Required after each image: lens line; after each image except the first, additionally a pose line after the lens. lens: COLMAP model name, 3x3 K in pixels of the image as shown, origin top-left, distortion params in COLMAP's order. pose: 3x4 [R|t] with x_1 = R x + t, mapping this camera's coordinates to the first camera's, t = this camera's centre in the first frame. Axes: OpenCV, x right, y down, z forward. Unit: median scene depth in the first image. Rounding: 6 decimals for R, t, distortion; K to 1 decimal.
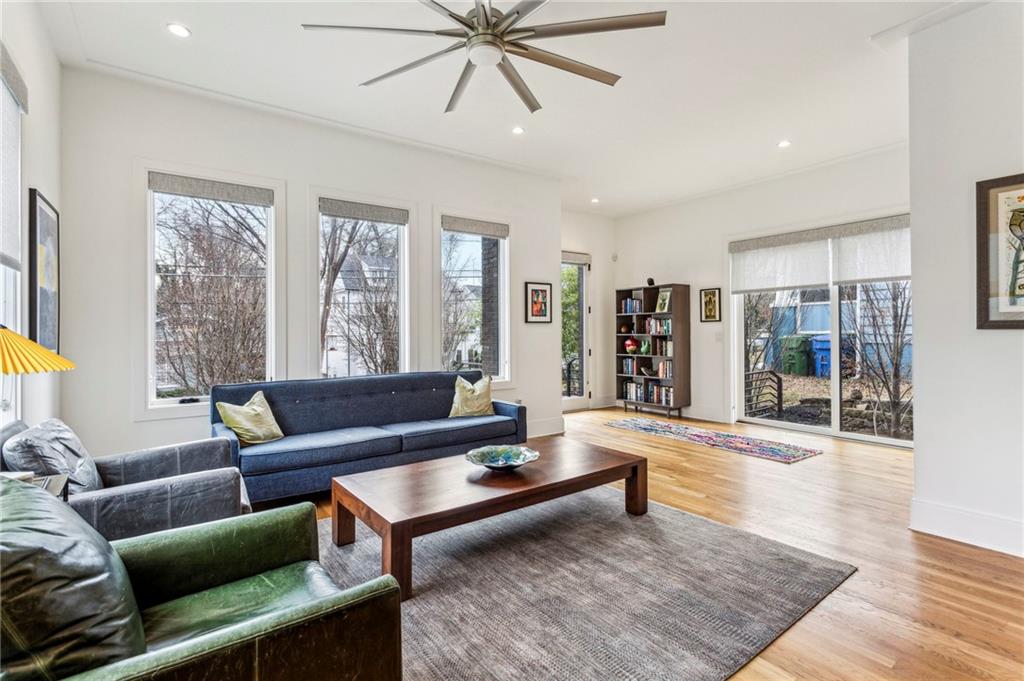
lens RADIAL K [[497.4, 0, 505.7], [0, 497.4, 344.2], [0, 0, 1]] dist [-0.001914, 0.000038]
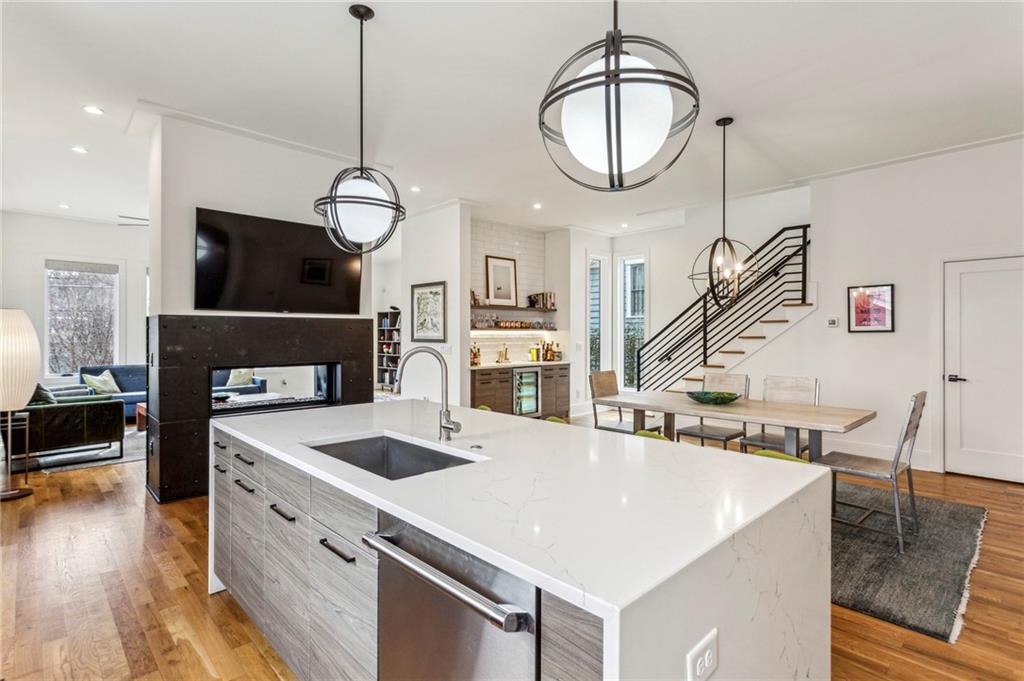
lens RADIAL K [[497.4, 0, 505.7], [0, 497.4, 344.2], [0, 0, 1]] dist [-0.001914, 0.000038]
pose [[0.986989, 0.006375, 0.160660, 0.606086], [-0.005084, 0.999951, -0.008446, 0.001493], [-0.160706, 0.007519, 0.986974, -0.974050]]
